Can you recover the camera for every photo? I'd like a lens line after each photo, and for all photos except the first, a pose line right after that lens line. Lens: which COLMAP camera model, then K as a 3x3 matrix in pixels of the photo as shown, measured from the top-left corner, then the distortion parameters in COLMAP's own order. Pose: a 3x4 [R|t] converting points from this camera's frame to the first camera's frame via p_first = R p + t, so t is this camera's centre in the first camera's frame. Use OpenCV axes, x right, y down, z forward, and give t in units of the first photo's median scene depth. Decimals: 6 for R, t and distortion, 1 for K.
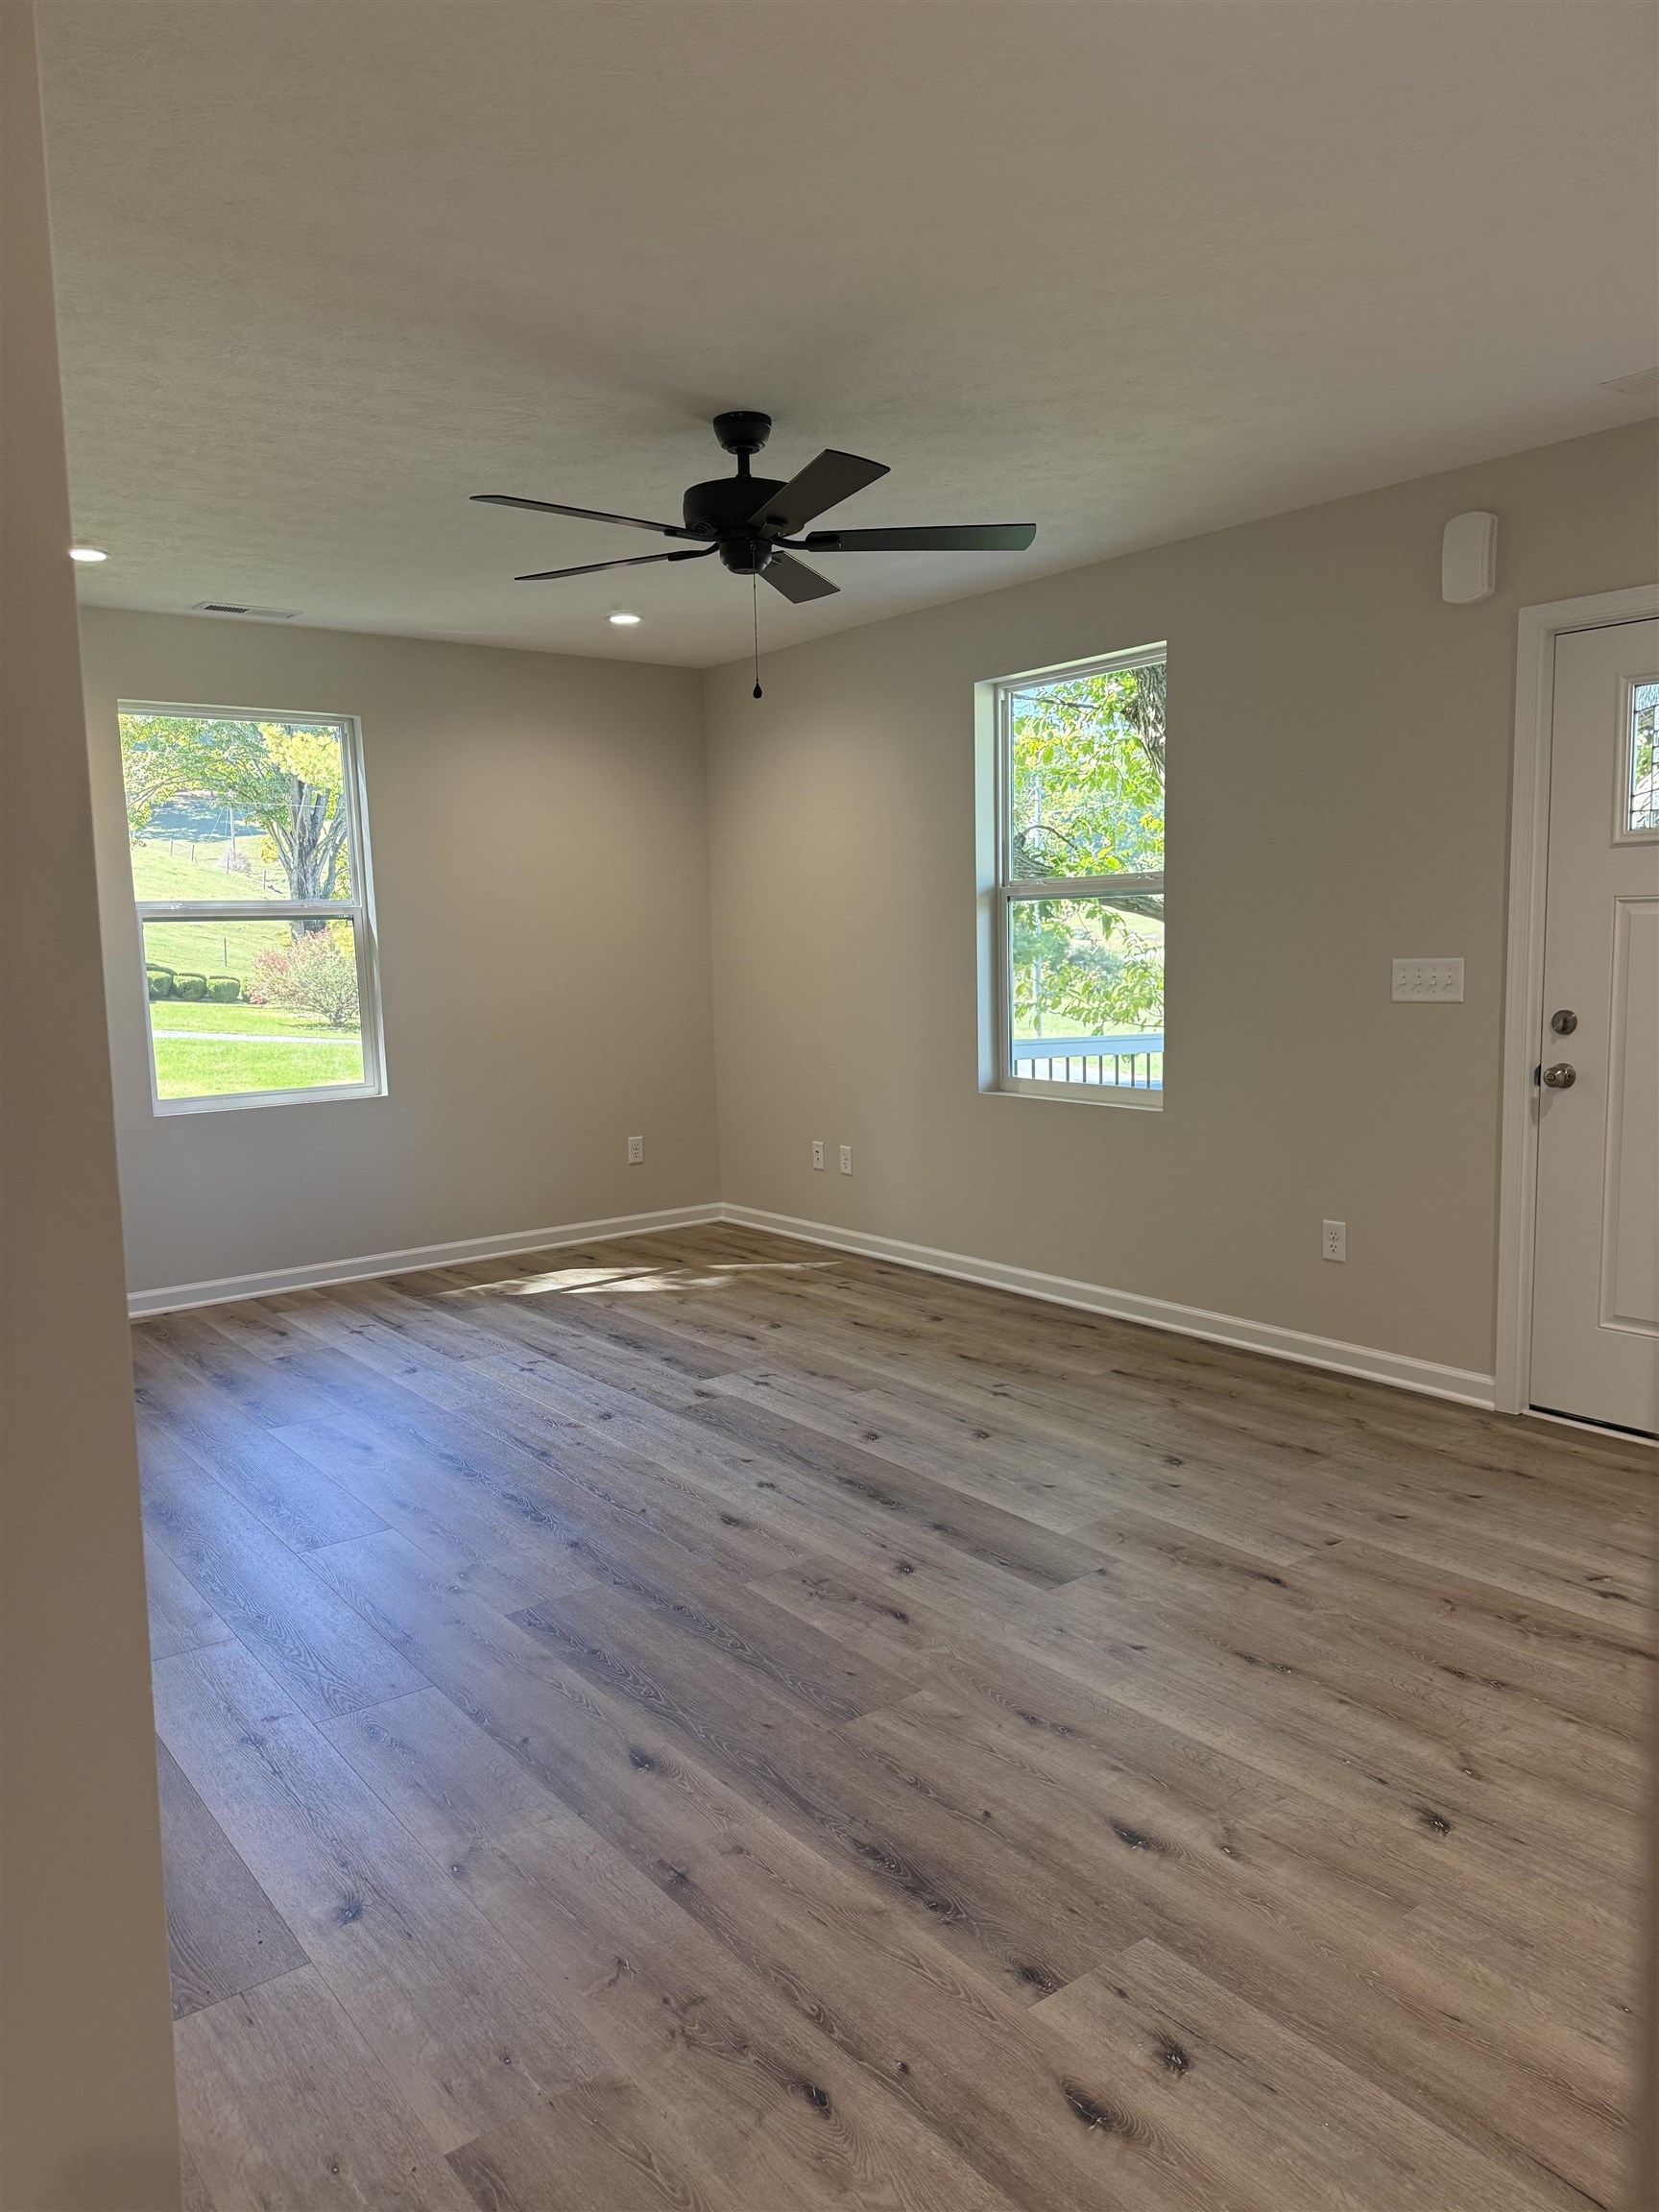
lens RADIAL K [[1556.5, 0, 787.1], [0, 1556.5, 1108.3], [0, 0, 1]] dist [0.019194, -0.030041]
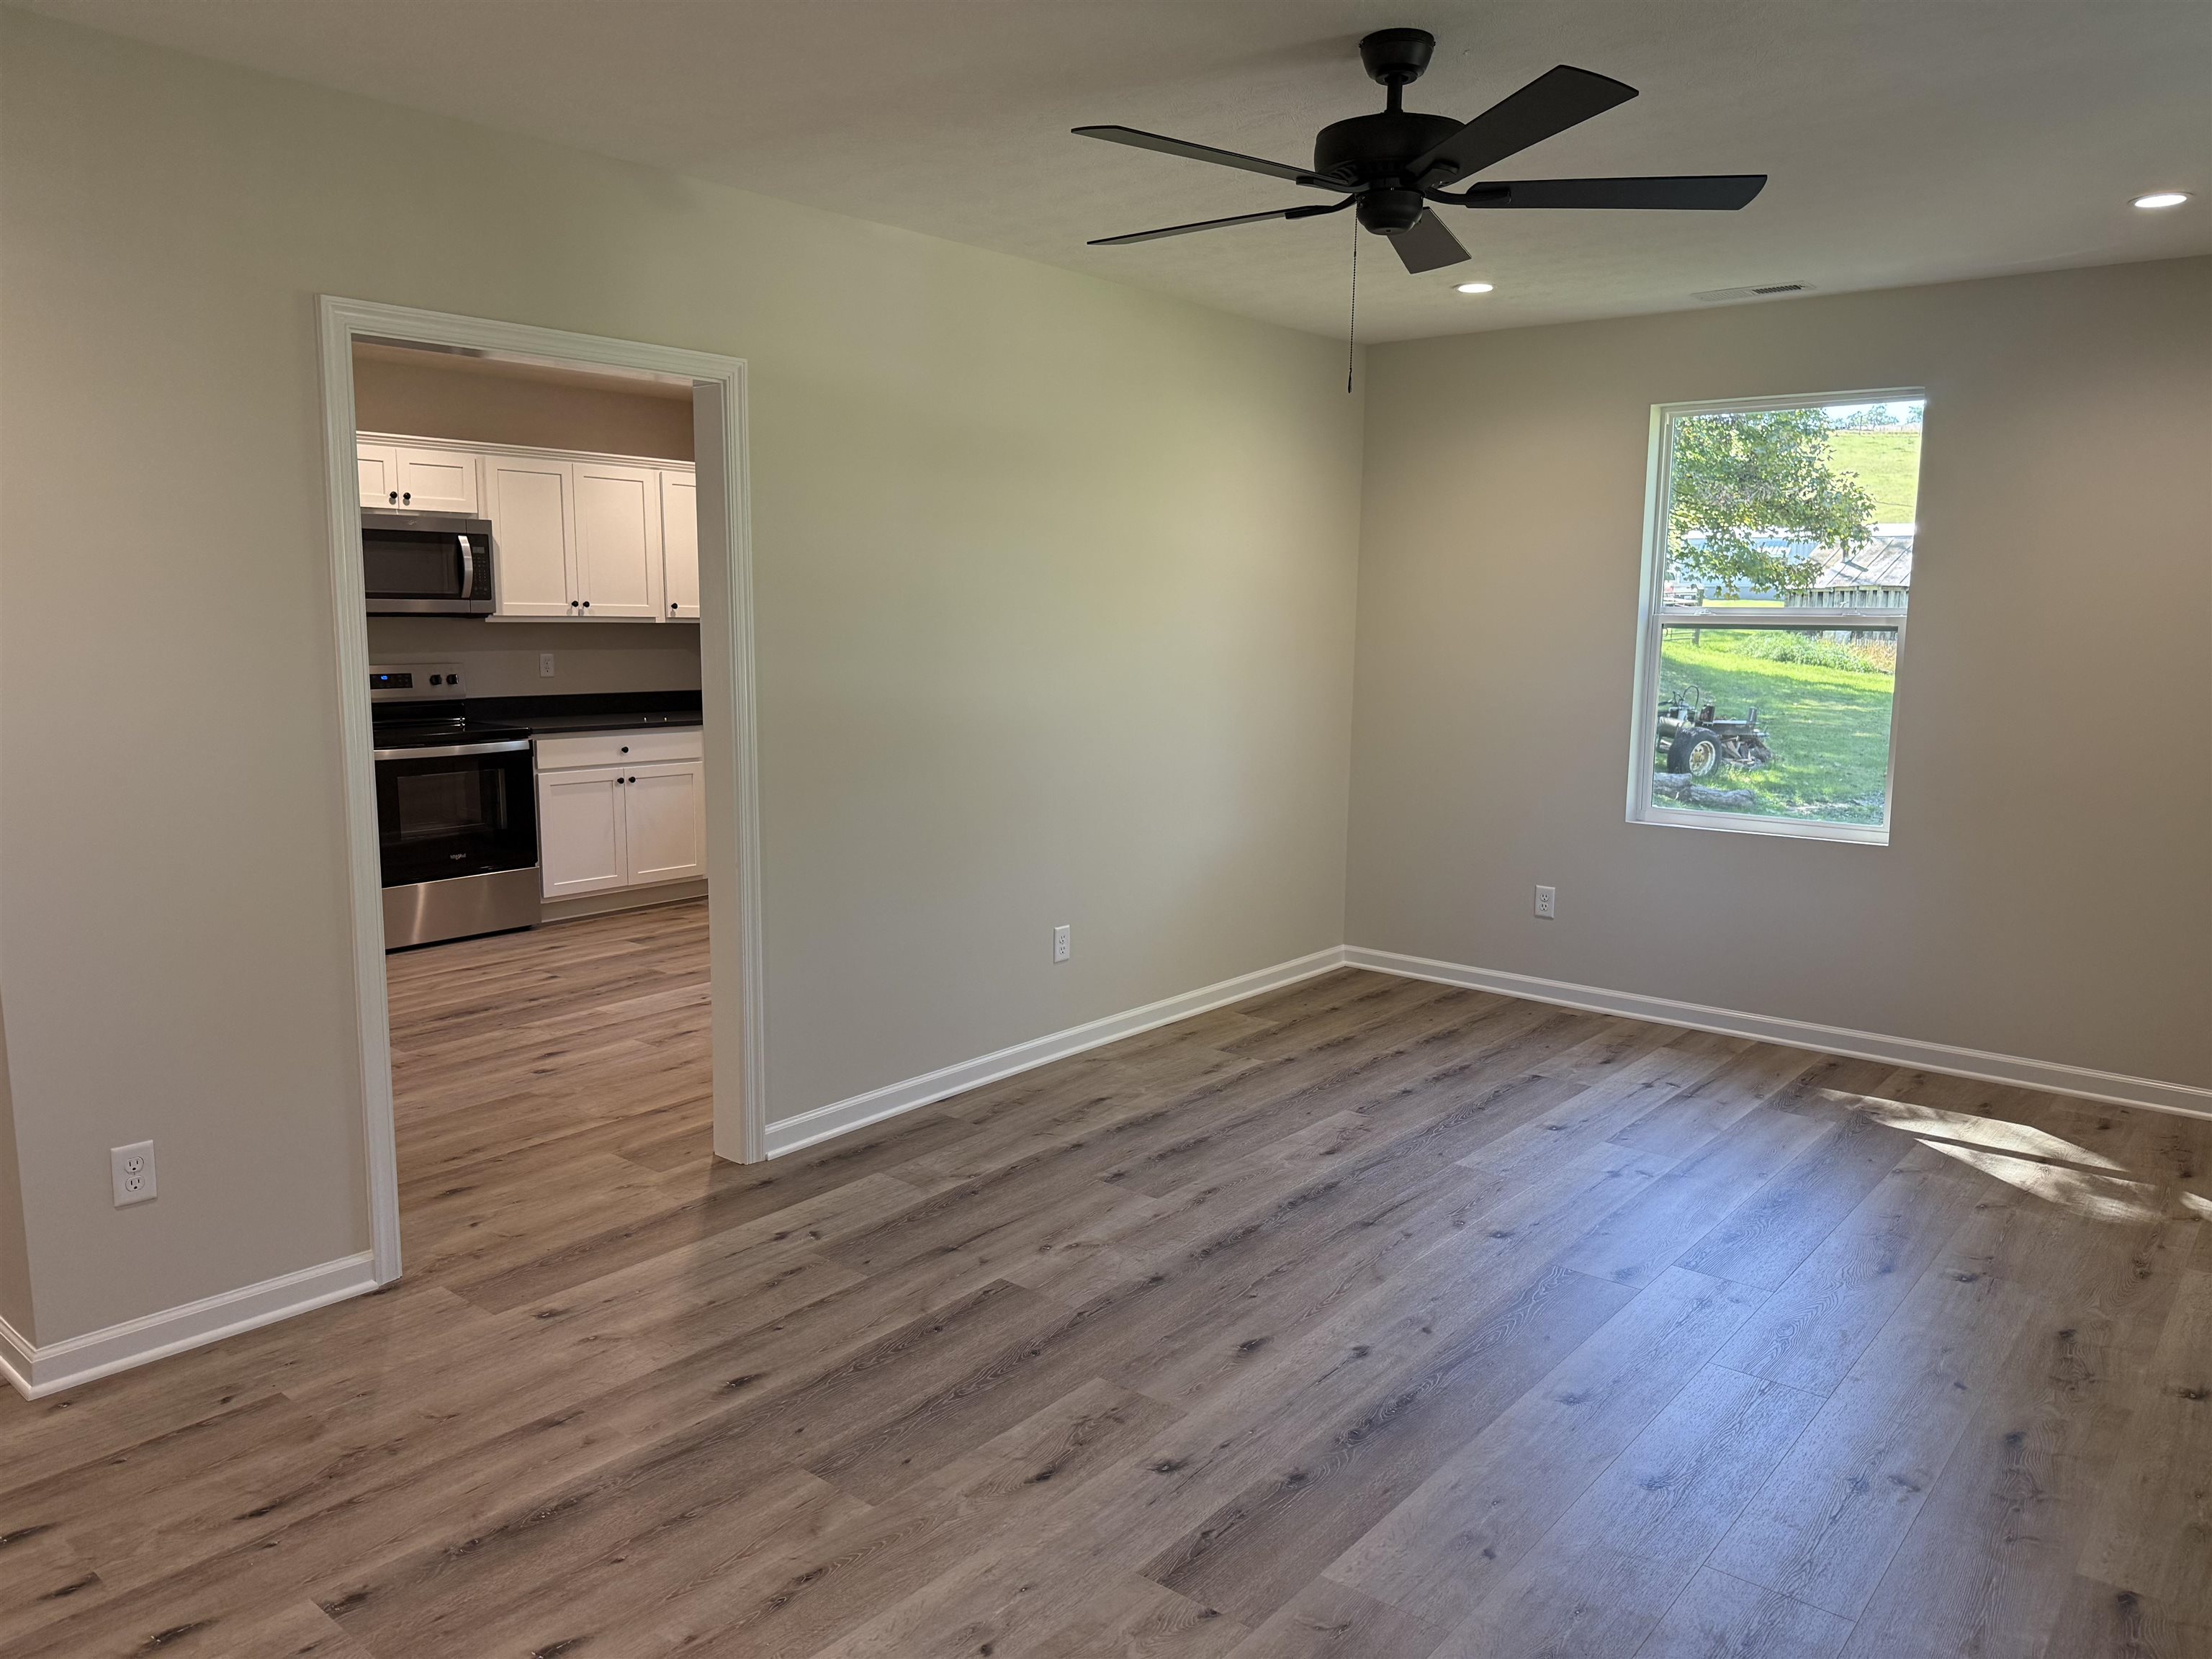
lens RADIAL K [[1542.5, 0, 1114.0], [0, 1542.5, 823.6], [0, 0, 1]] dist [0.014701, -0.002459]
pose [[0.246002, 0.168707, -0.954474, 0.658437], [-0.131717, 0.981420, 0.139521, -0.125106], [0.960278, 0.091398, 0.263653, 0.599419]]
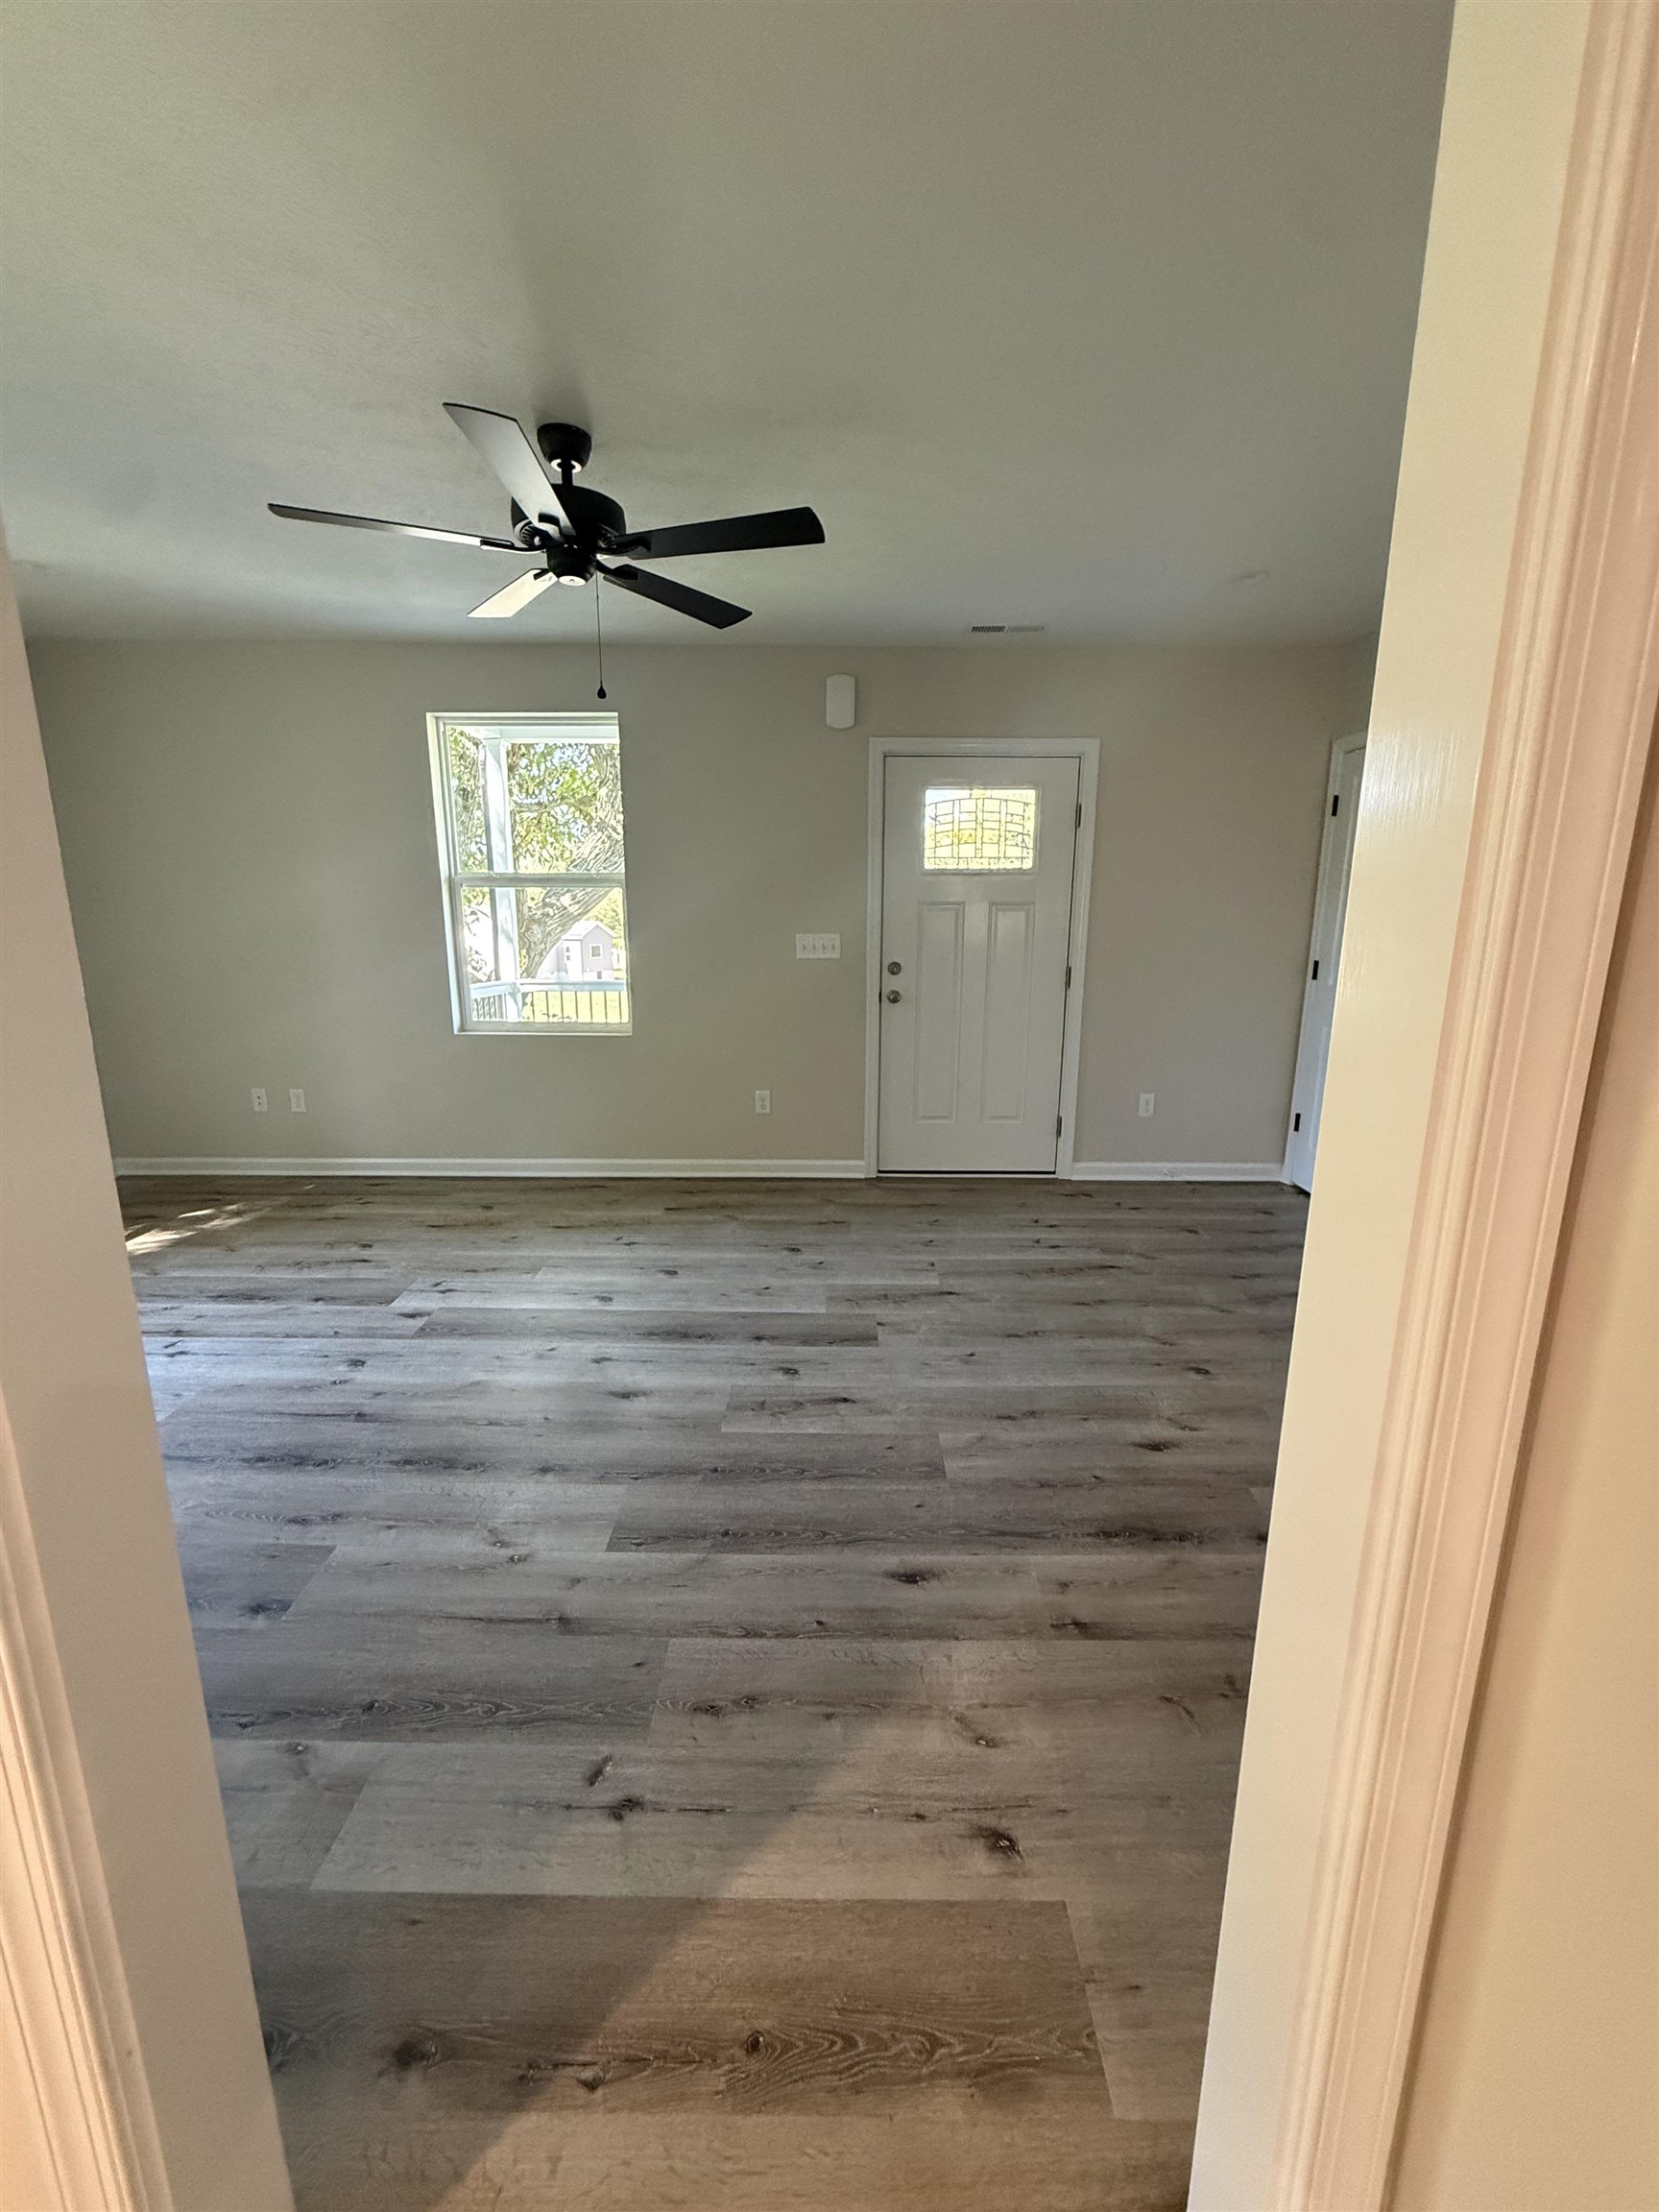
lens RADIAL K [[889.9, 0, 834.4], [0, 889.9, 1098.4], [0, 0, 1]] dist [-0.000800, -0.000130]
pose [[0.593495, -0.144964, 0.791675, -0.414886], [0.075483, 0.989335, 0.124571, -0.037978], [-0.801290, -0.014174, 0.598108, 0.405809]]
